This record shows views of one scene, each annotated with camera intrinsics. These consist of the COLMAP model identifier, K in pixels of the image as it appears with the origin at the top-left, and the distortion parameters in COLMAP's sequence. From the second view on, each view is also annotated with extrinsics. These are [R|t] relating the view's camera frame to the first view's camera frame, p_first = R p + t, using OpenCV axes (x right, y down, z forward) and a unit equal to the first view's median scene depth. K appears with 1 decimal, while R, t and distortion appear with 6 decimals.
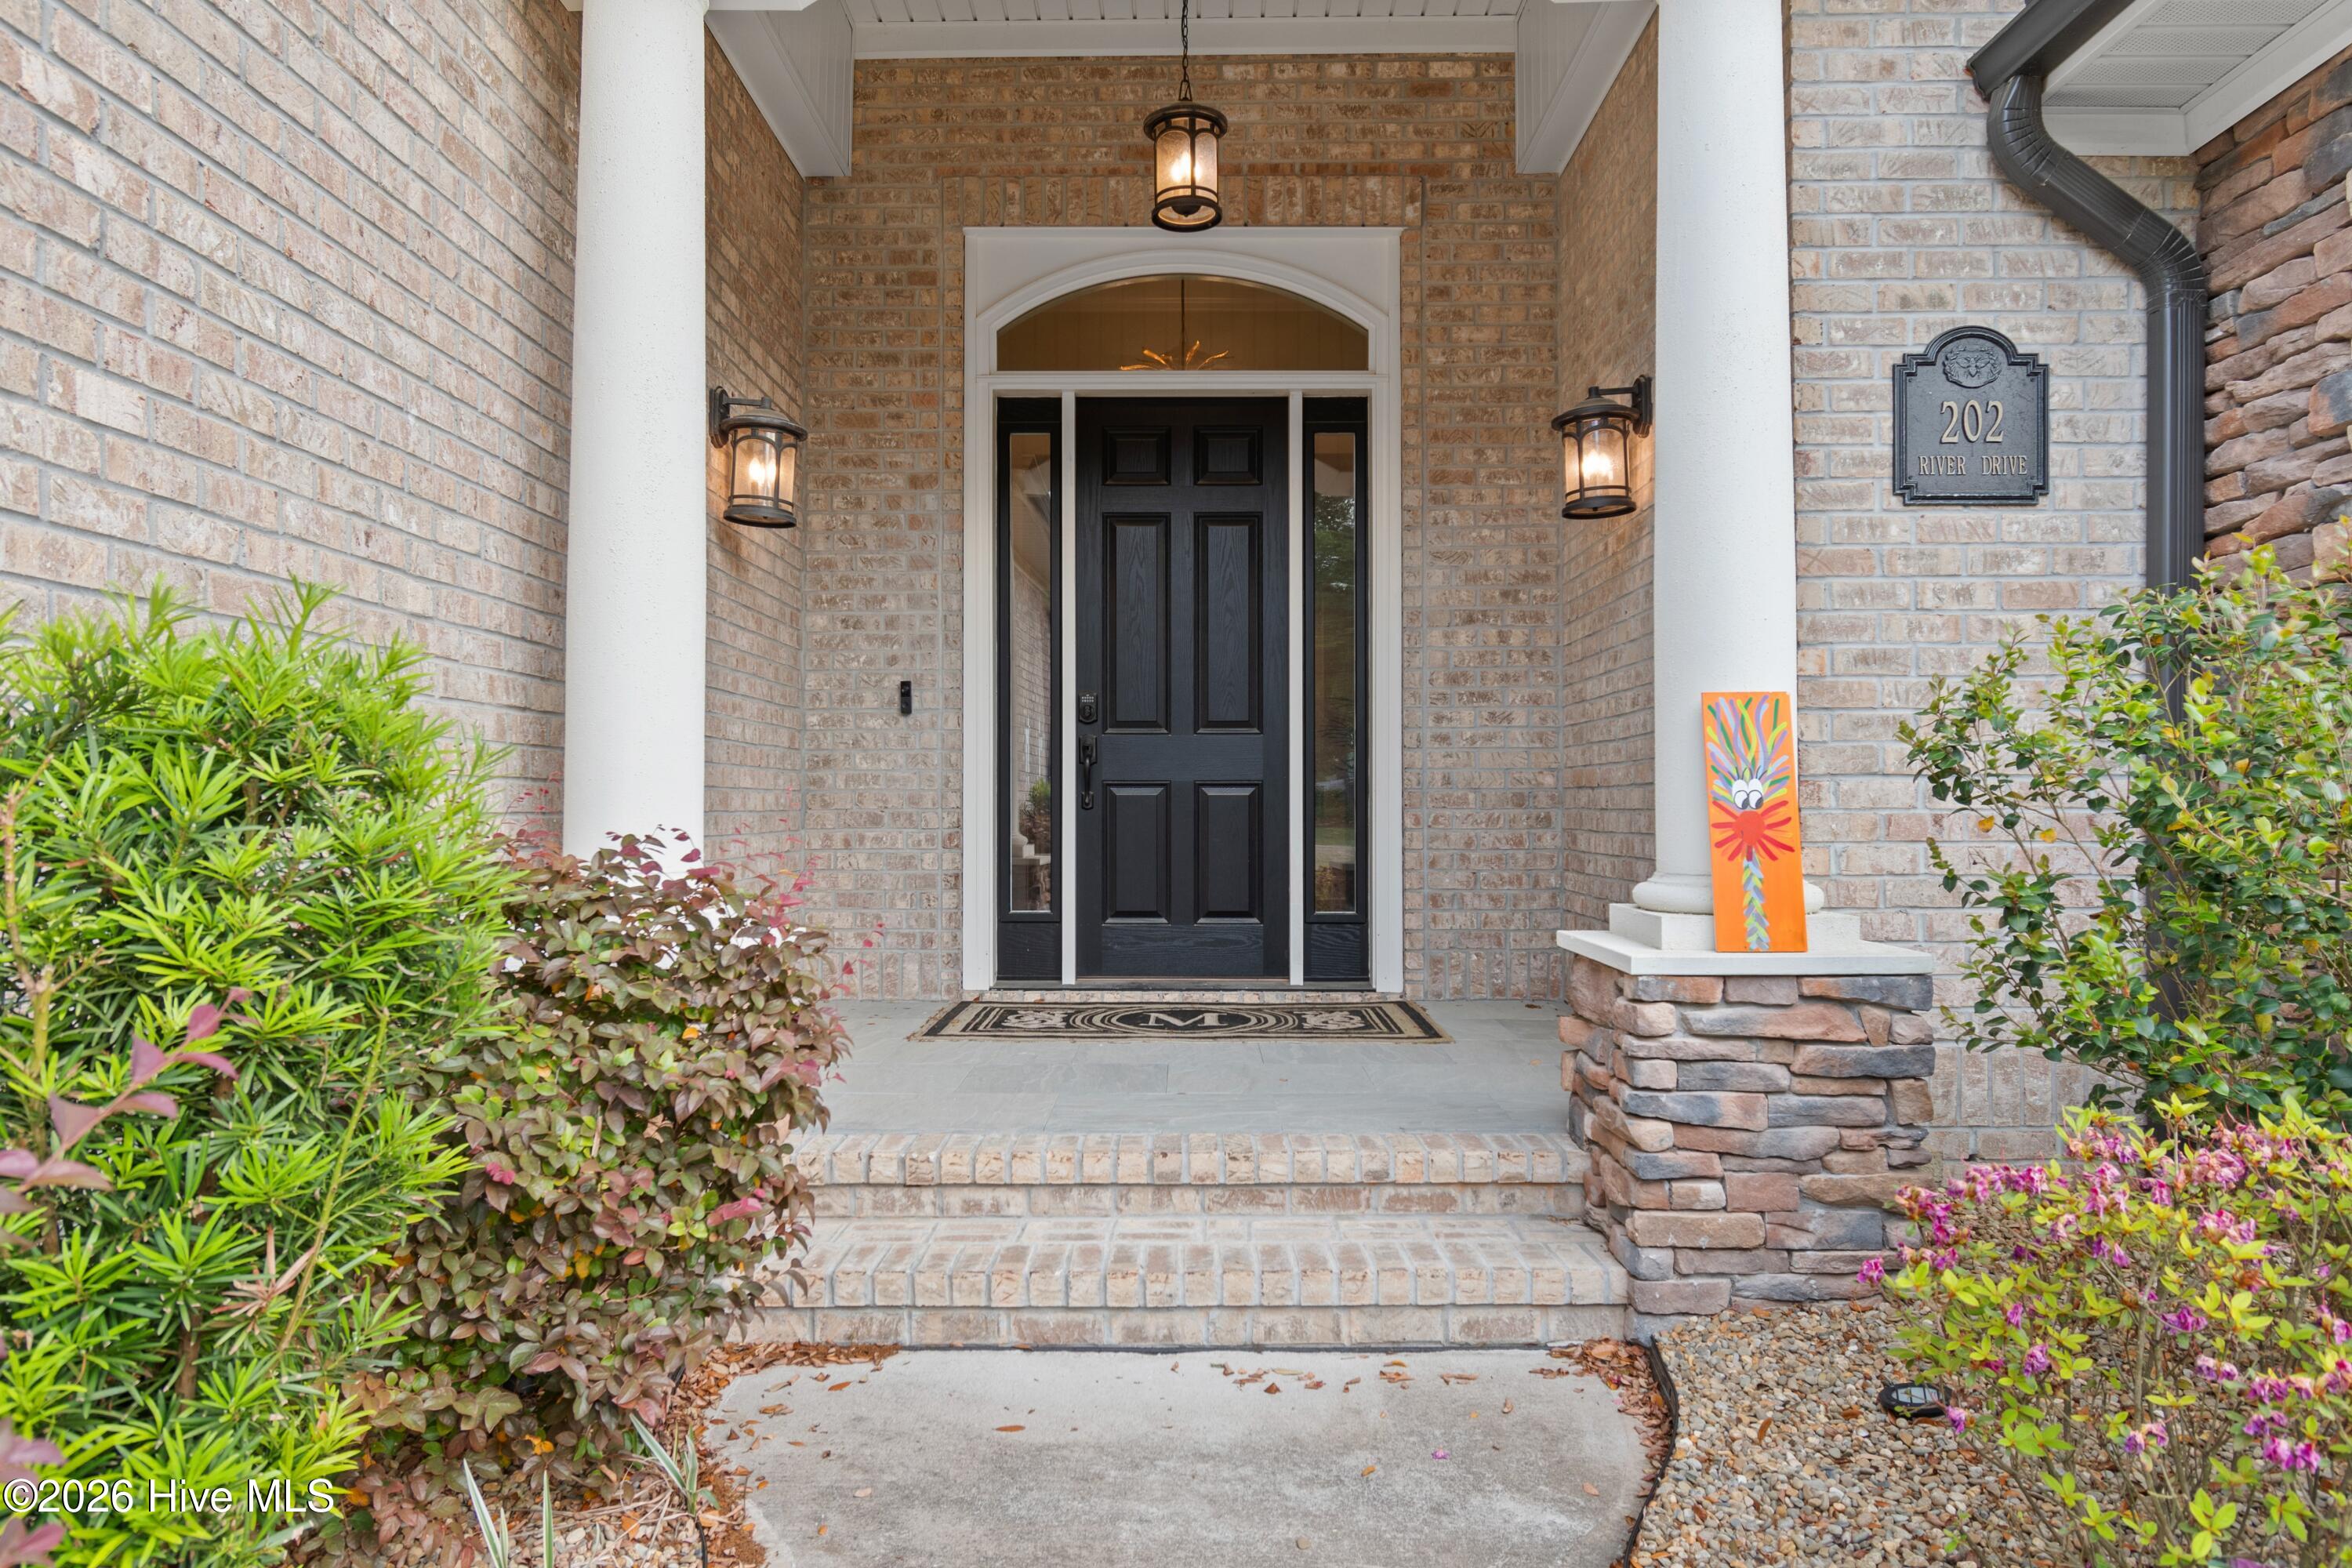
lens RADIAL K [[1376.1, 0, 1187.2], [0, 1376.1, 797.0], [0, 0, 1]] dist [-0.002885, 0.000268]
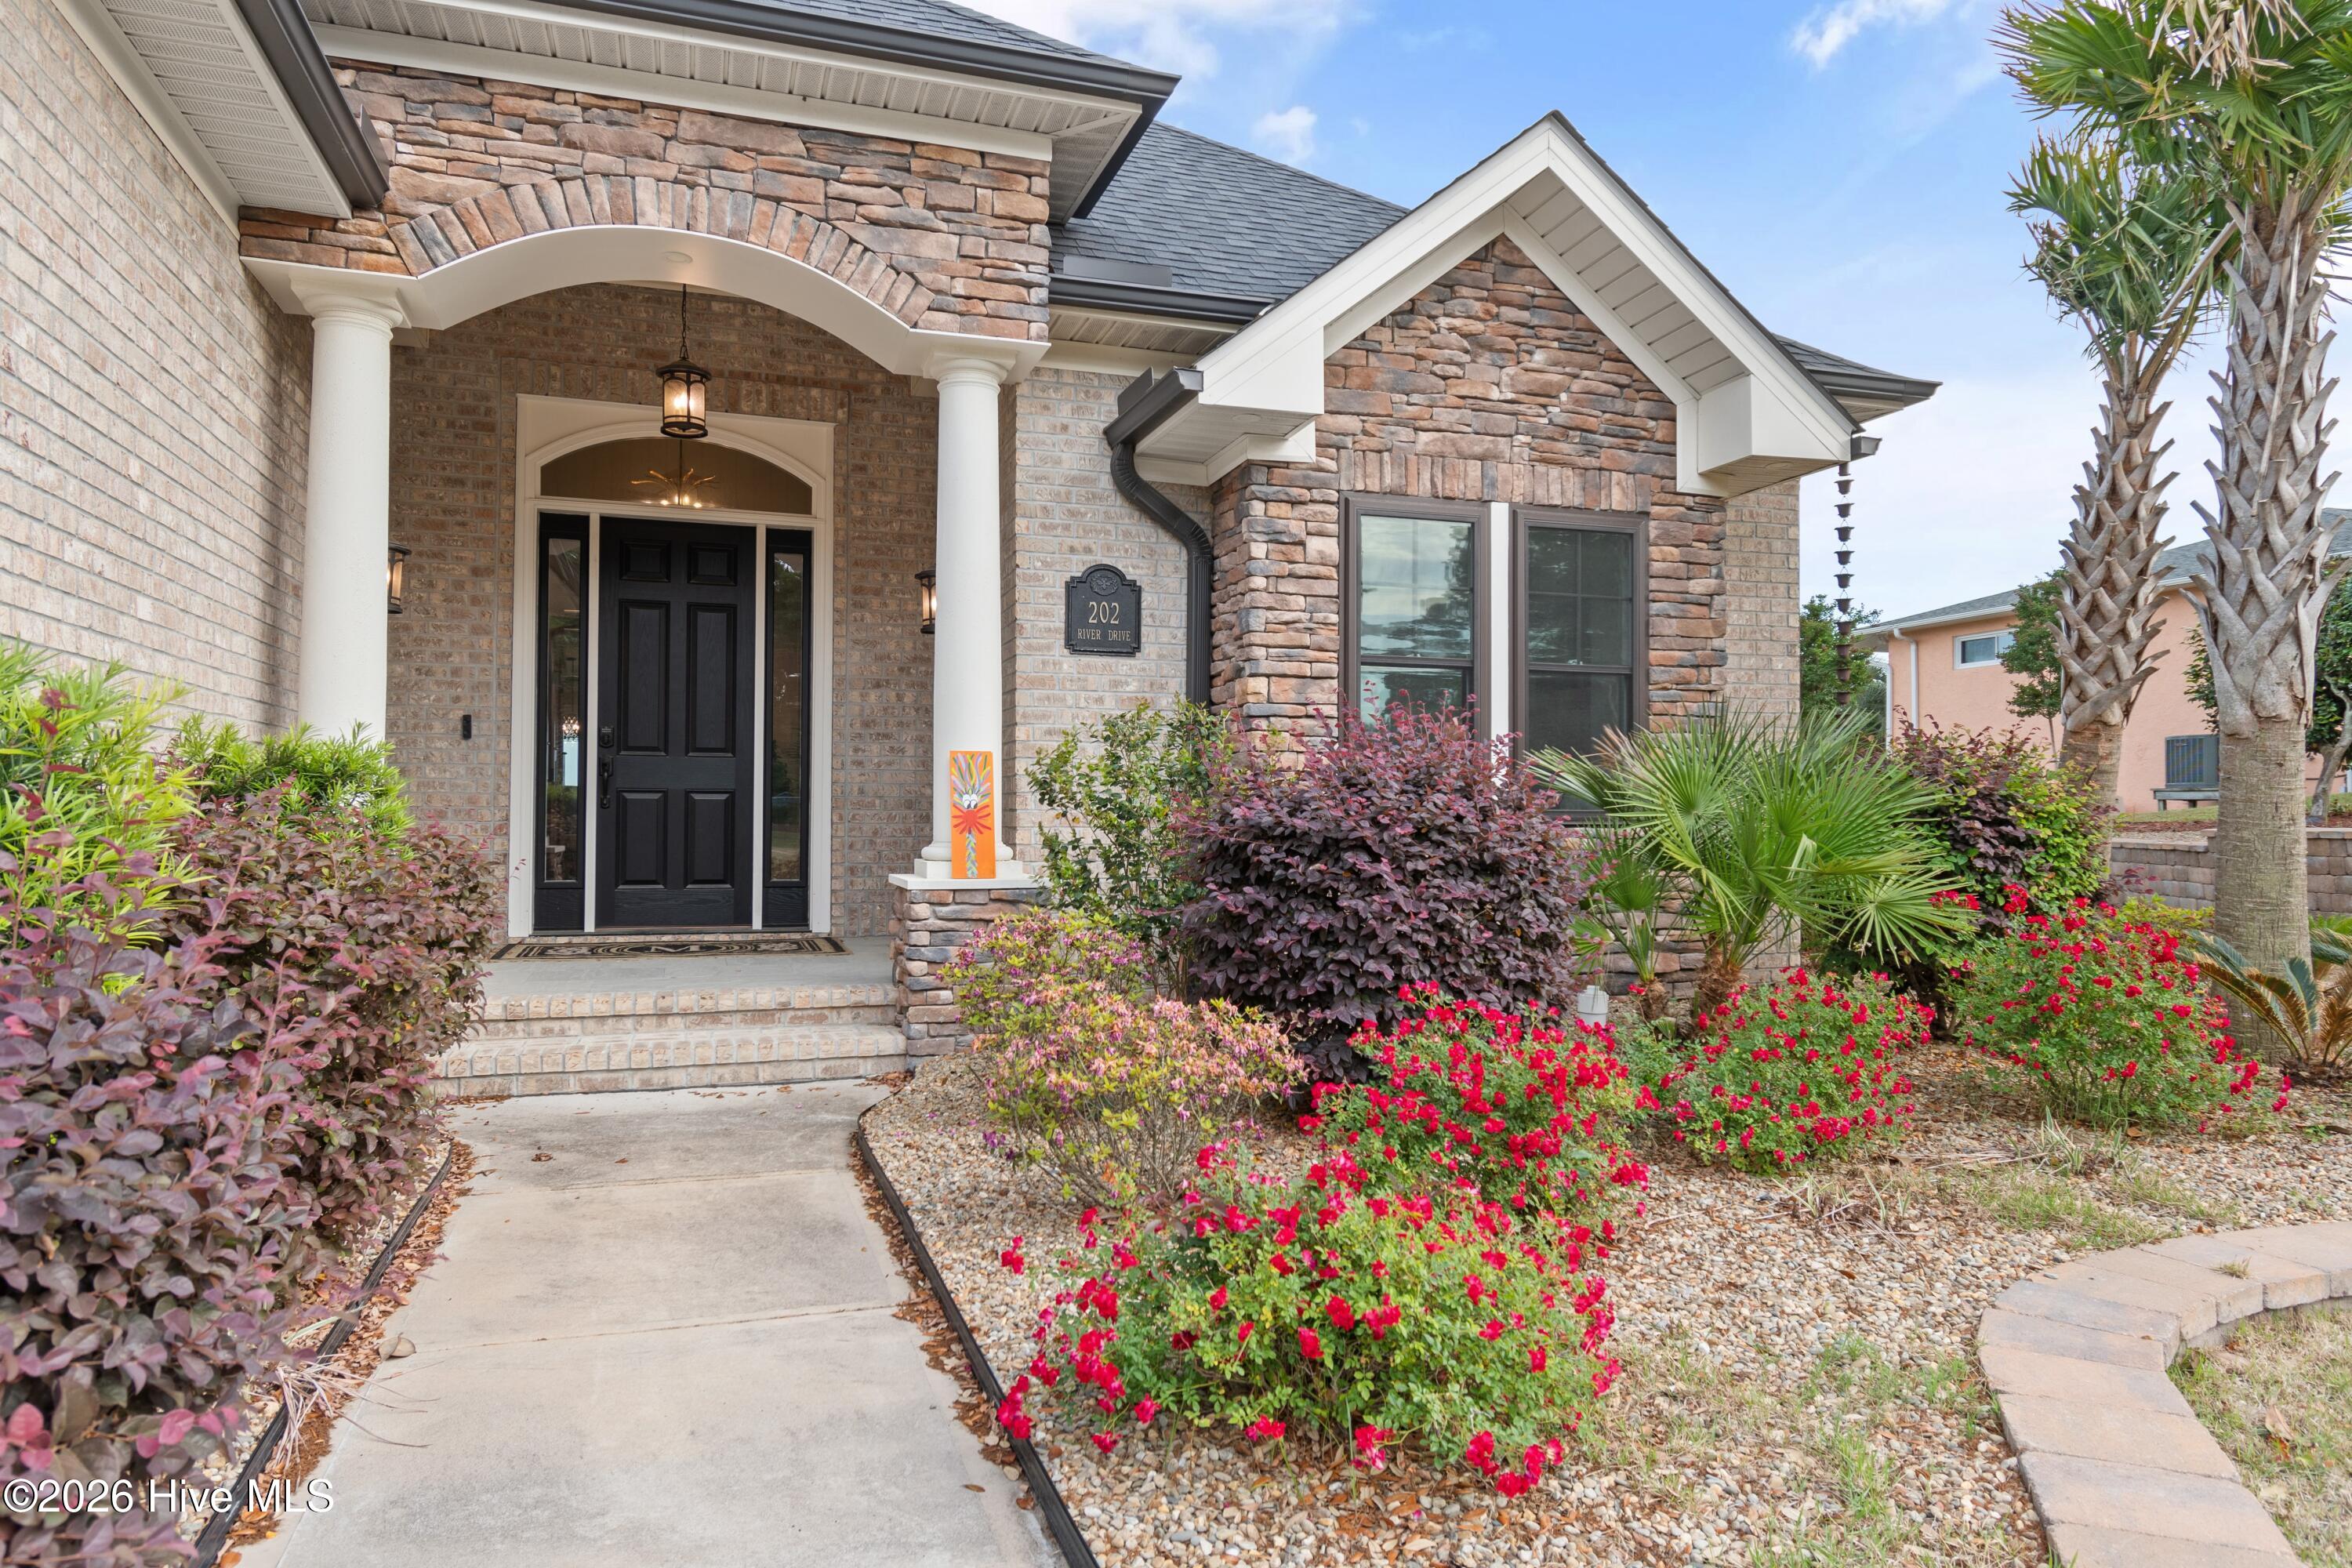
lens RADIAL K [[1417.1, 0, 1150.3], [0, 1417.1, 792.6], [0, 0, 1]] dist [0.004595, 0.000807]
pose [[0.949139, 0.012145, 0.314622, 0.000481], [-0.009558, 0.999907, -0.009766, 0.001655], [-0.314711, 0.006262, 0.949167, -0.576631]]
